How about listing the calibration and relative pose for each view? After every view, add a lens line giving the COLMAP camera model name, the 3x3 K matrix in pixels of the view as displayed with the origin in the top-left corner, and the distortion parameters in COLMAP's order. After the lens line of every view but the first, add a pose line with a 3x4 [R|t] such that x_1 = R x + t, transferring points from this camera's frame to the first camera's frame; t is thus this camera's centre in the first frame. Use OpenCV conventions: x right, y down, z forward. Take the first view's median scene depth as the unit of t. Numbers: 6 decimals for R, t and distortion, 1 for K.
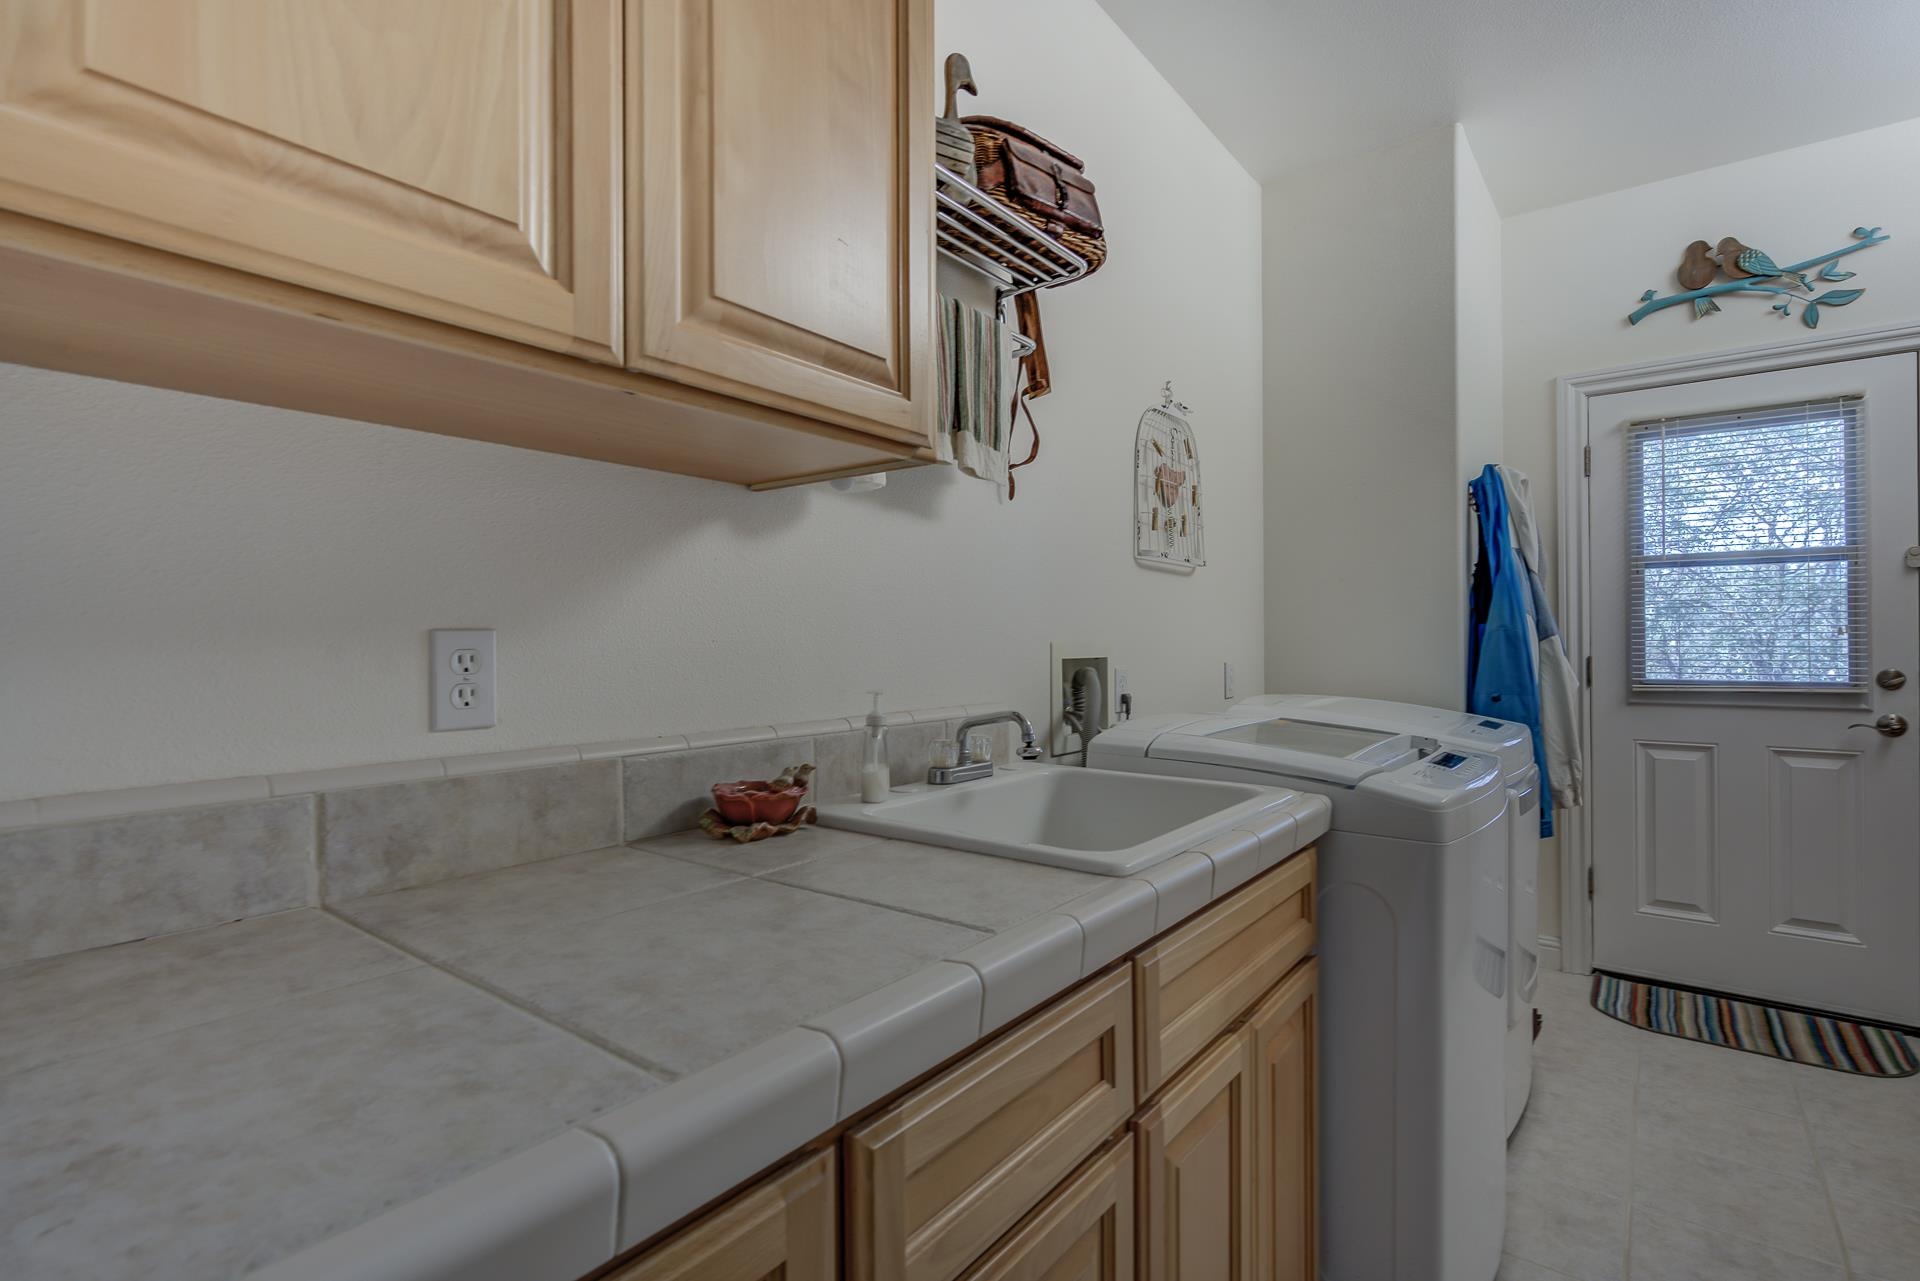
lens RADIAL K [[896.6, 0, 966.7], [0, 896.6, 635.8], [0, 0, 1]] dist [0.003334, -0.001541]
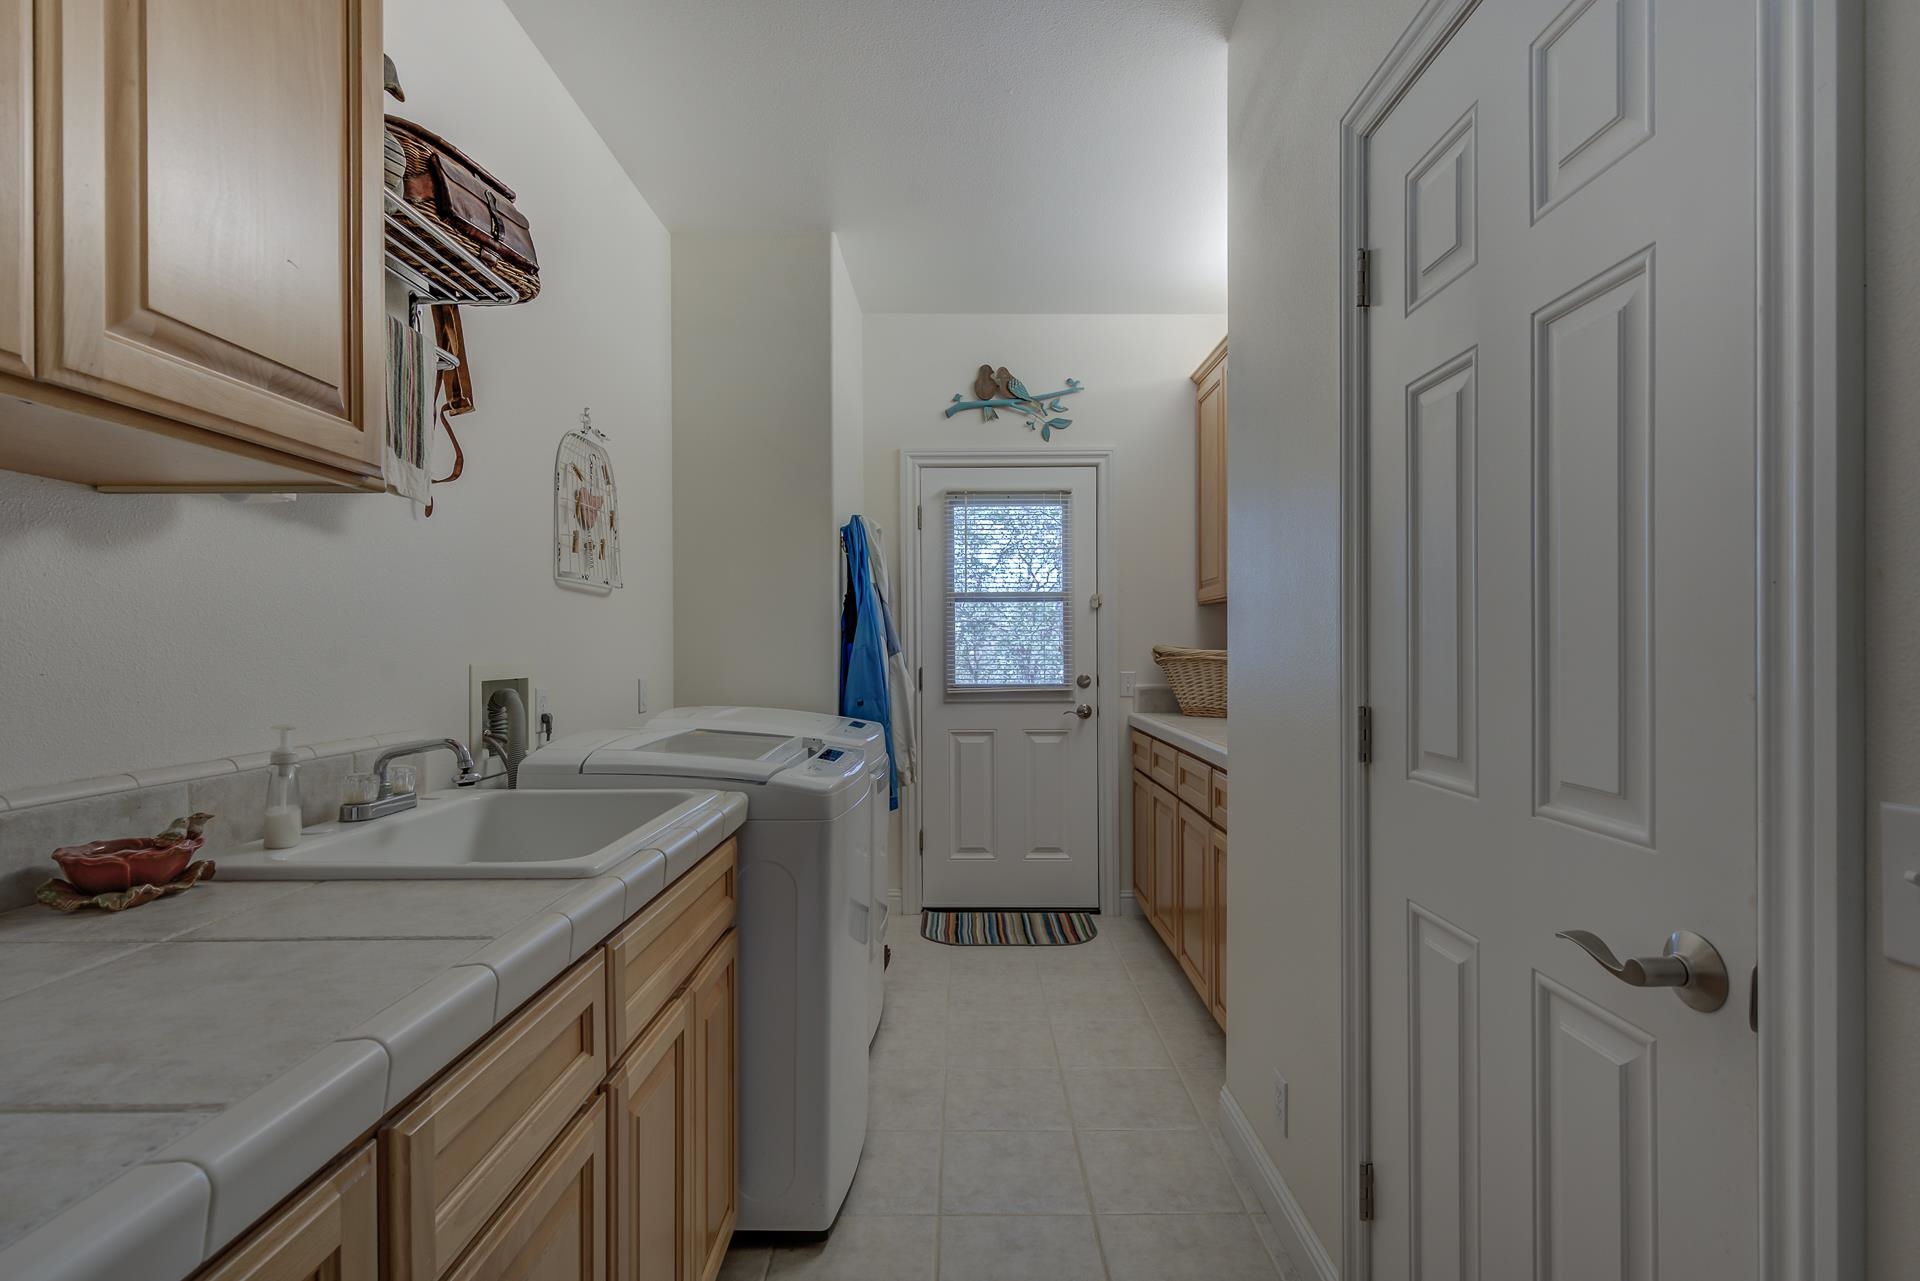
lens RADIAL K [[883.3, 0, 960.0], [0, 883.3, 640.5], [0, 0, 1]] dist [0.011507, -0.007487]
pose [[0.794532, 0.005671, 0.607196, -0.079595], [-0.001771, 0.999974, -0.007022, -0.015522], [-0.607220, 0.004504, 0.794521, -0.105936]]
